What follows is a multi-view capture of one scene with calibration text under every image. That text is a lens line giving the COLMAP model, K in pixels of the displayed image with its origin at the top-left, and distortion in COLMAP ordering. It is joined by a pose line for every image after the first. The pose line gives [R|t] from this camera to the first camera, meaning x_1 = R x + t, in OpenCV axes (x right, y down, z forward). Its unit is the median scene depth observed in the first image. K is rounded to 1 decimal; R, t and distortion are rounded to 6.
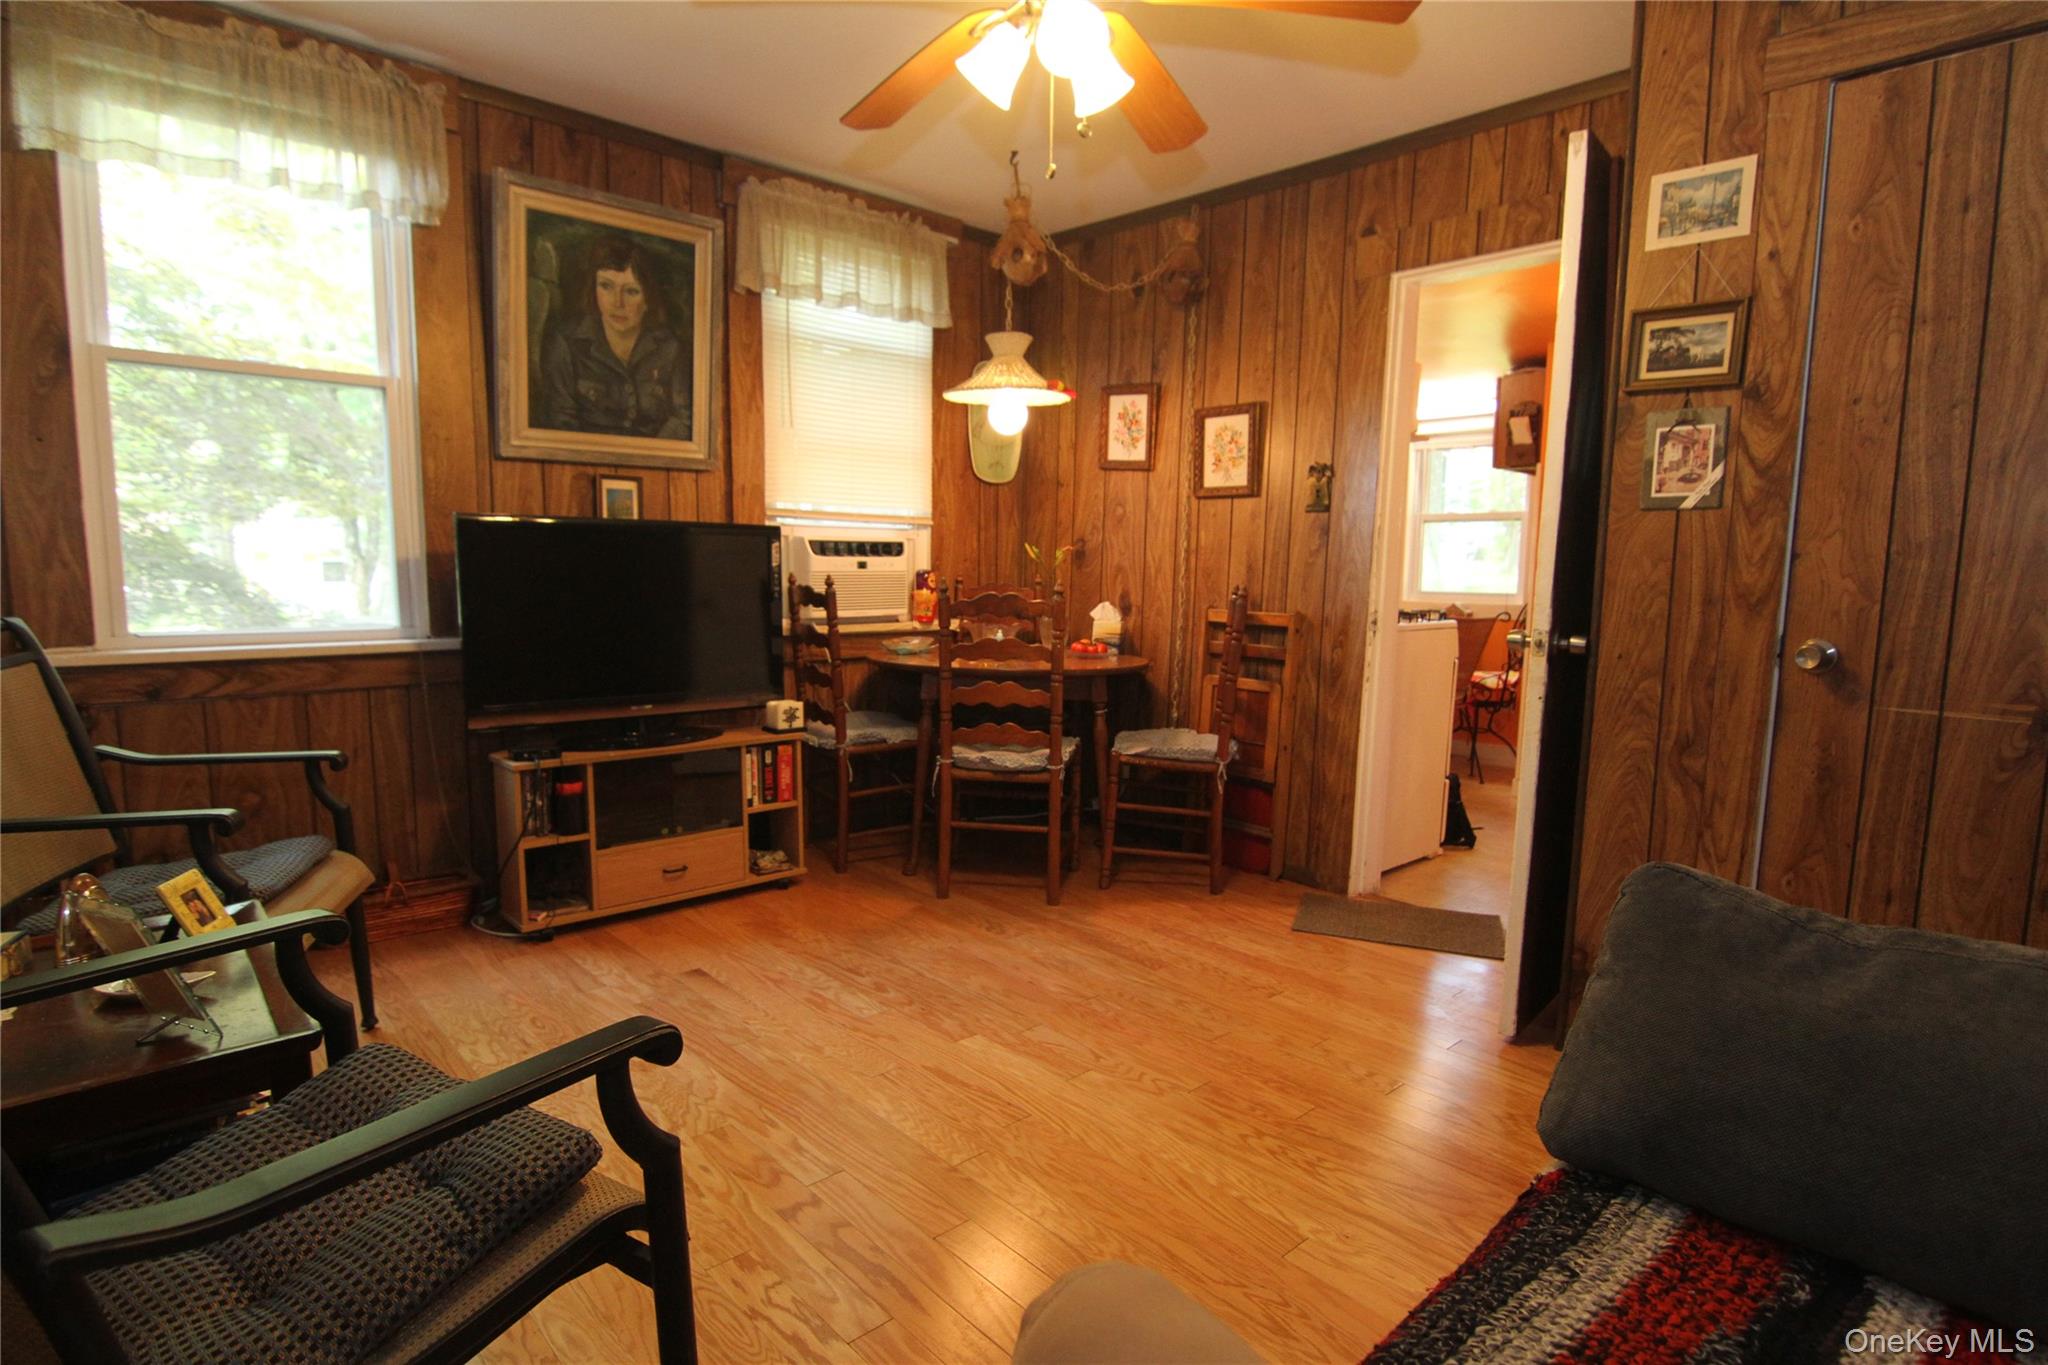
lens RADIAL K [[1047.3, 0, 1030.8], [0, 1047.3, 693.6], [0, 0, 1]] dist [-0.000042, -0.015964]
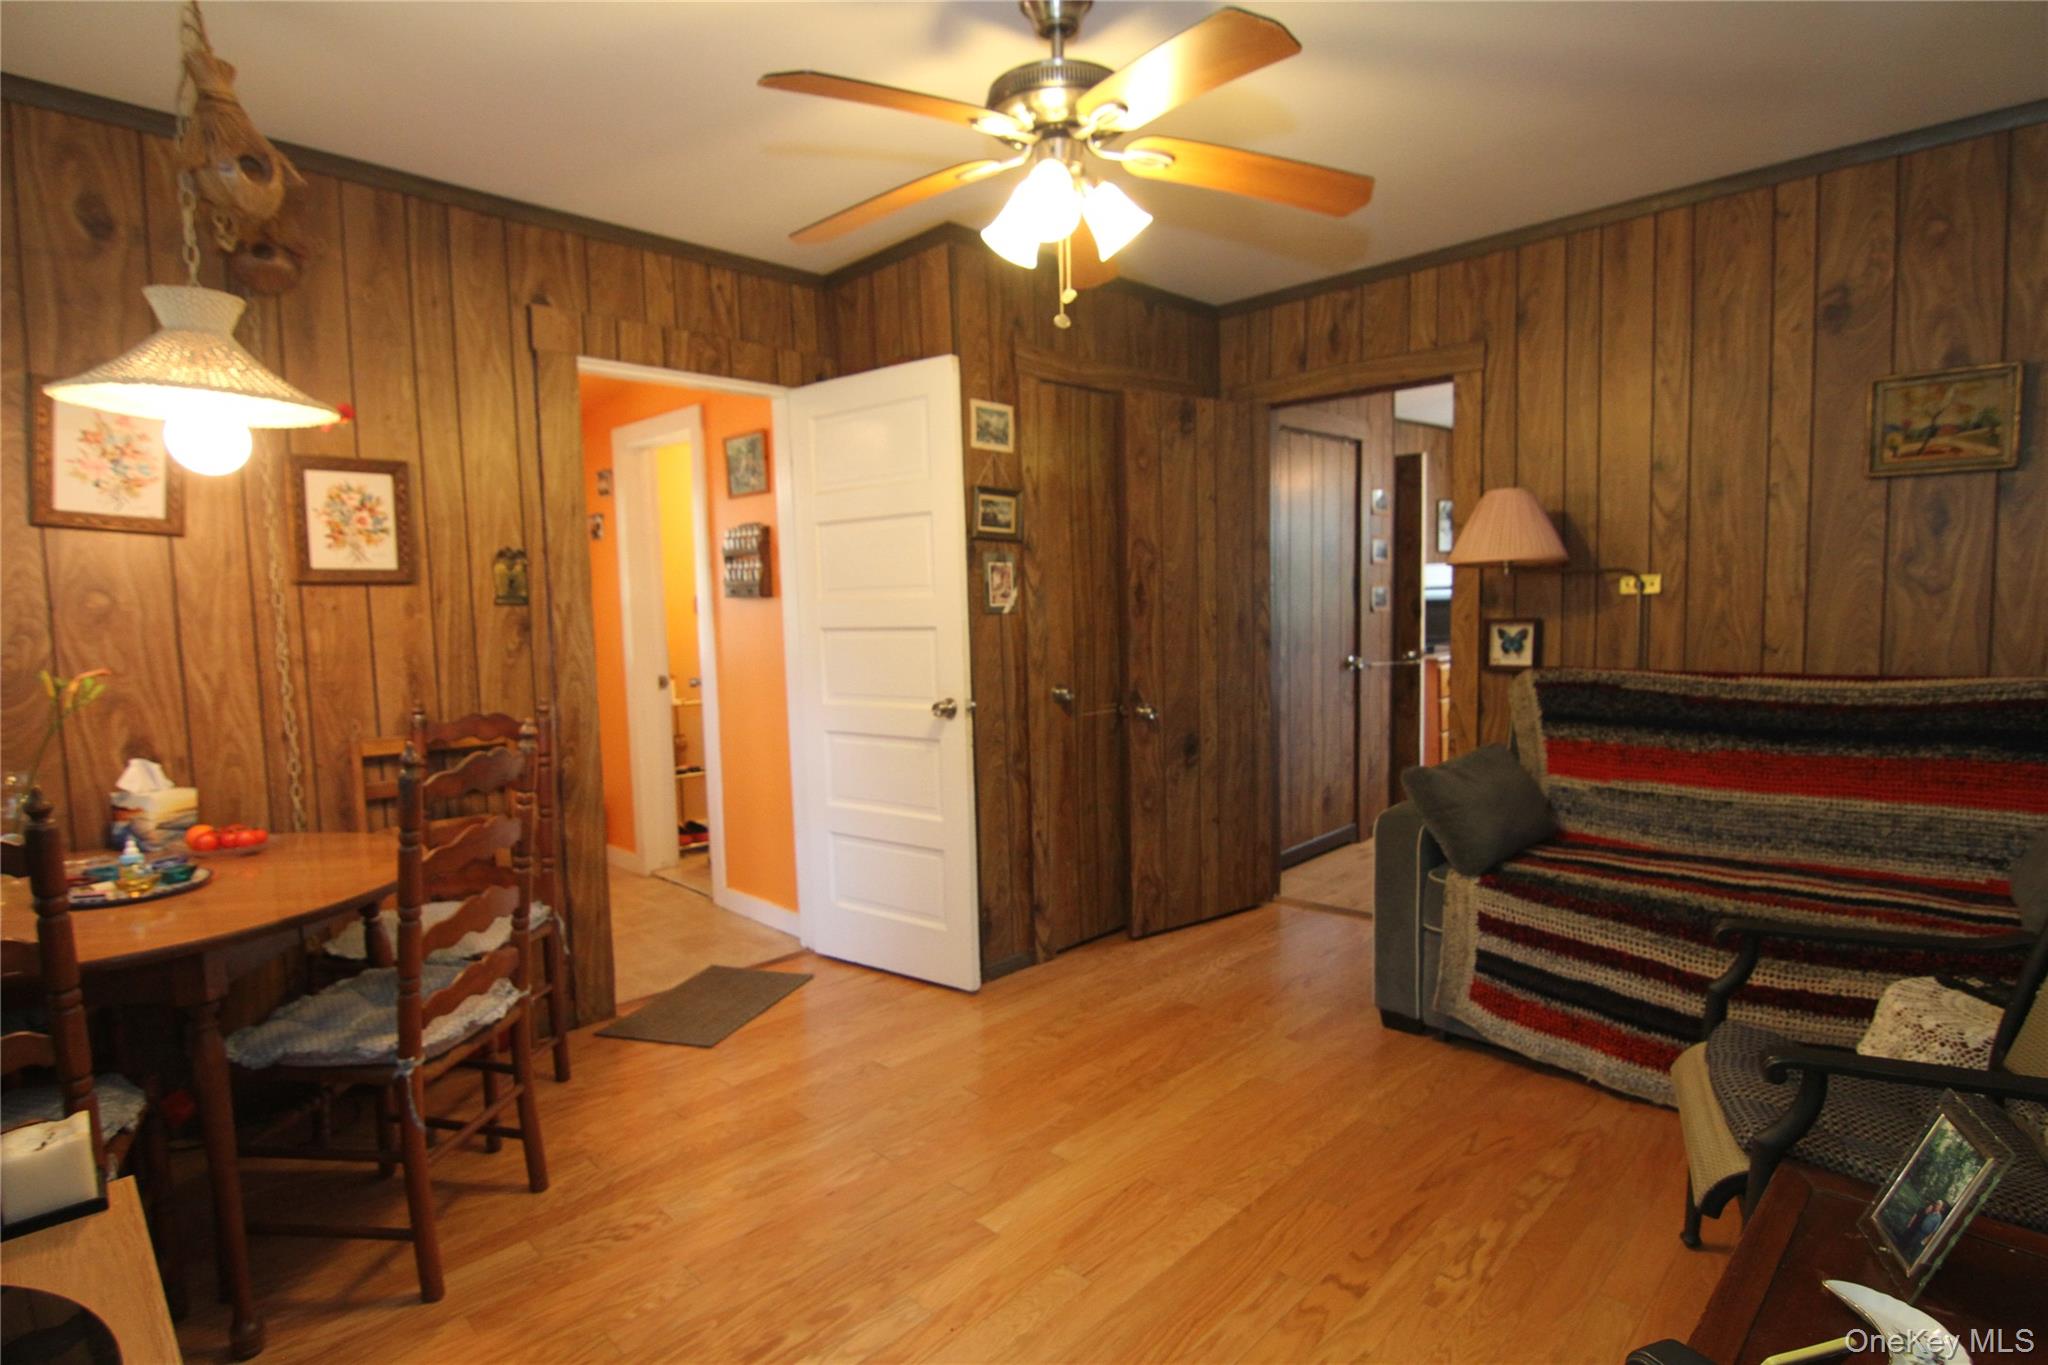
lens RADIAL K [[1038.0, 0, 1031.0], [0, 1038.0, 693.0], [0, 0, 1]] dist [-0.002370, -0.014533]
pose [[-0.043010, -0.107080, 0.993320, -0.629194], [0.138985, 0.983931, 0.112086, -0.147967], [-0.989360, 0.142877, -0.027436, 0.655635]]
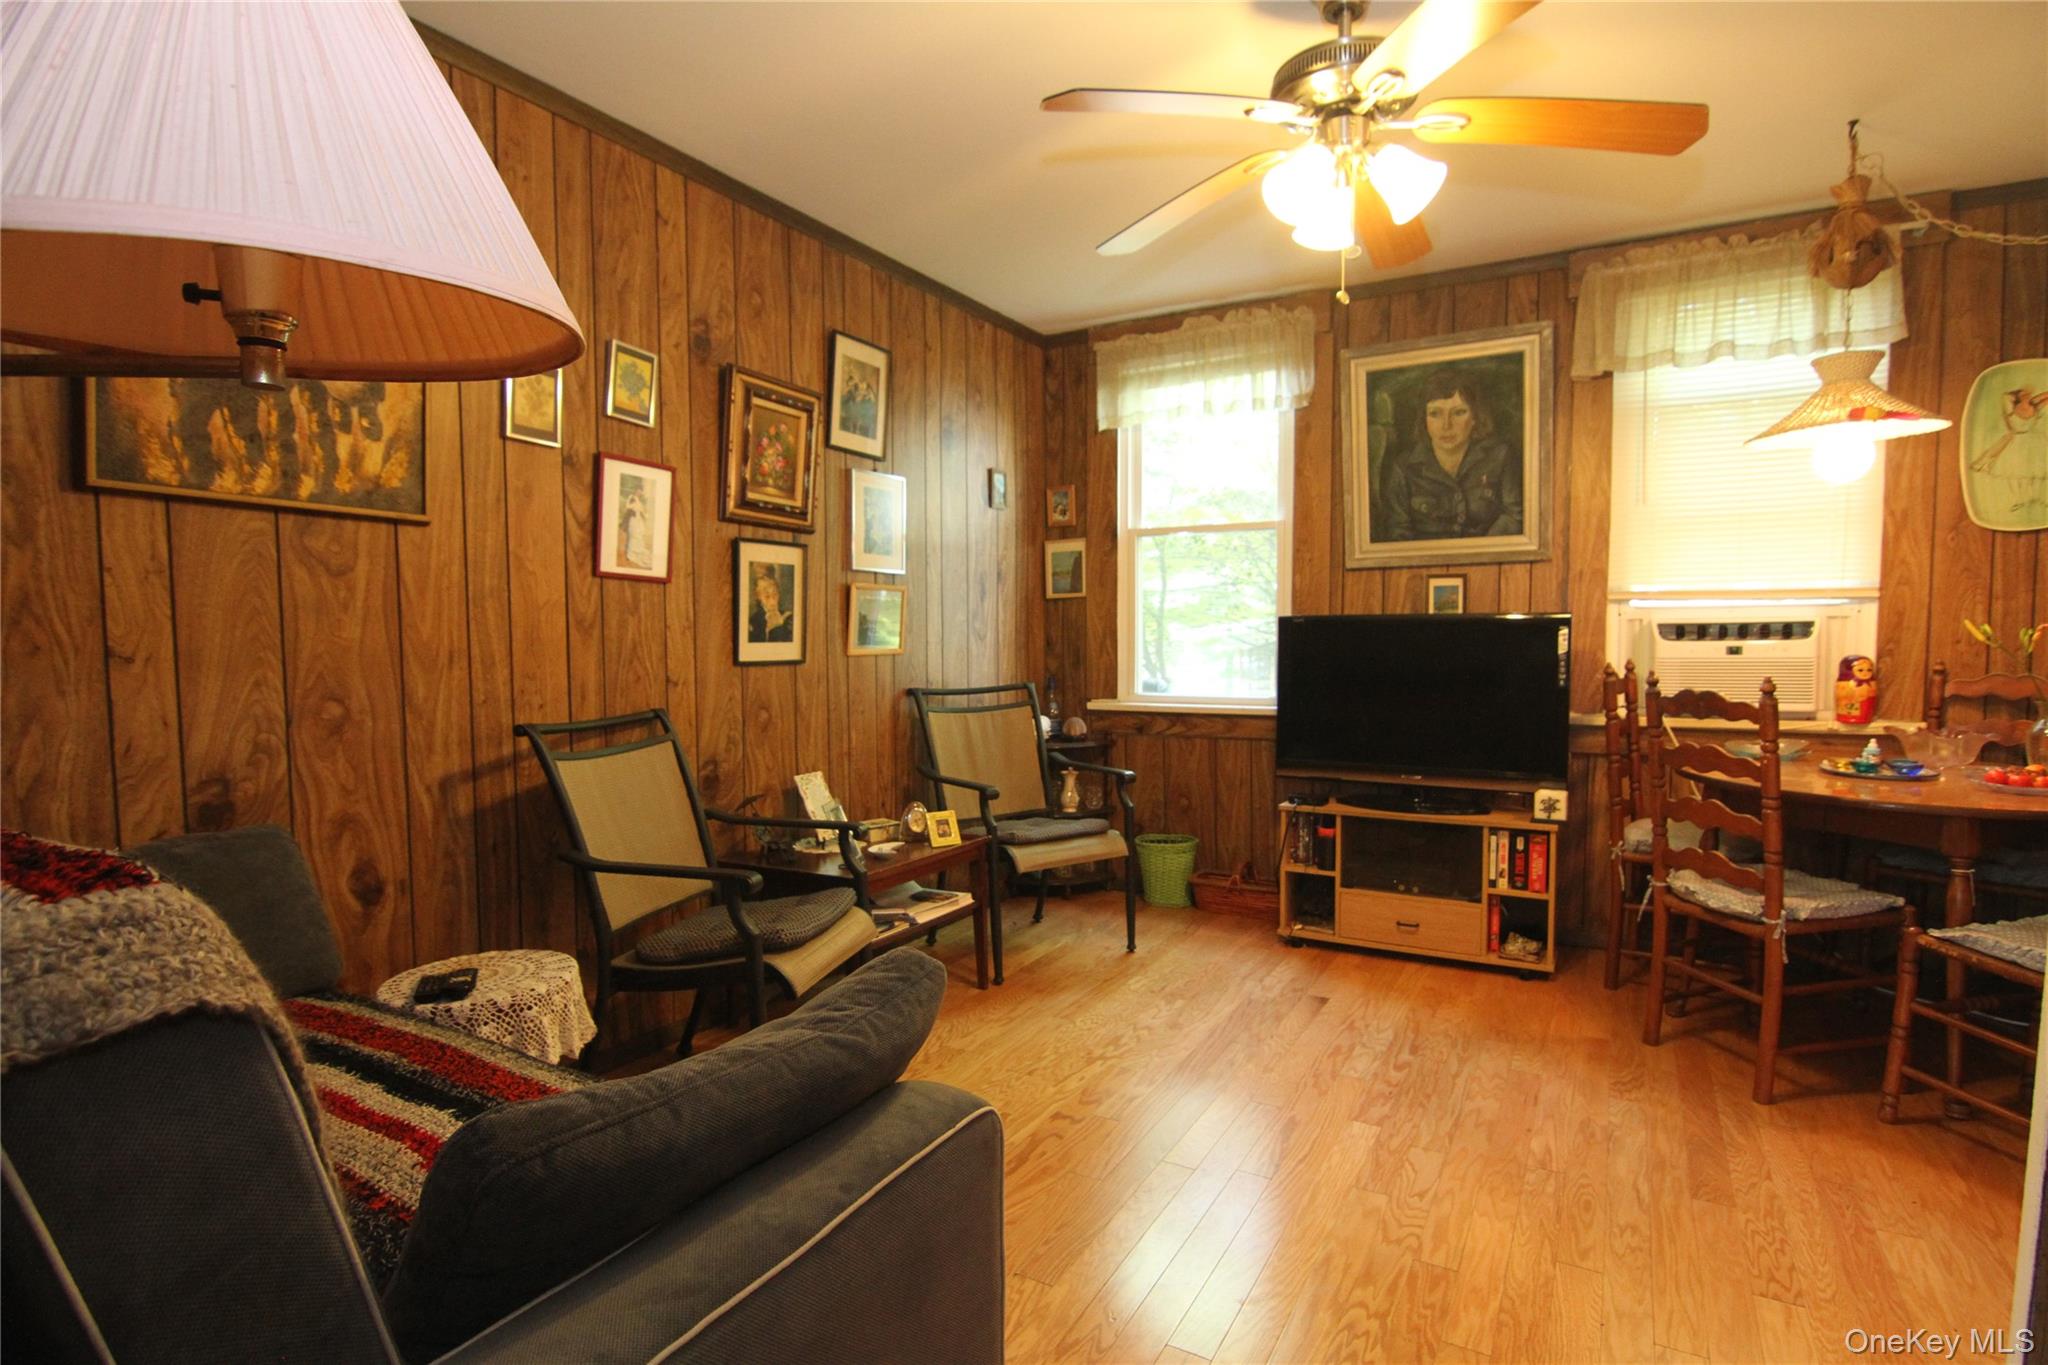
lens RADIAL K [[1038.0, 0, 1031.0], [0, 1038.0, 693.0], [0, 0, 1]] dist [-0.002370, -0.014533]
pose [[0.304098, 0.042393, -0.951697, 0.557156], [-0.101977, 0.994718, 0.011725, -0.047630], [0.947167, 0.093485, 0.306814, 0.243339]]
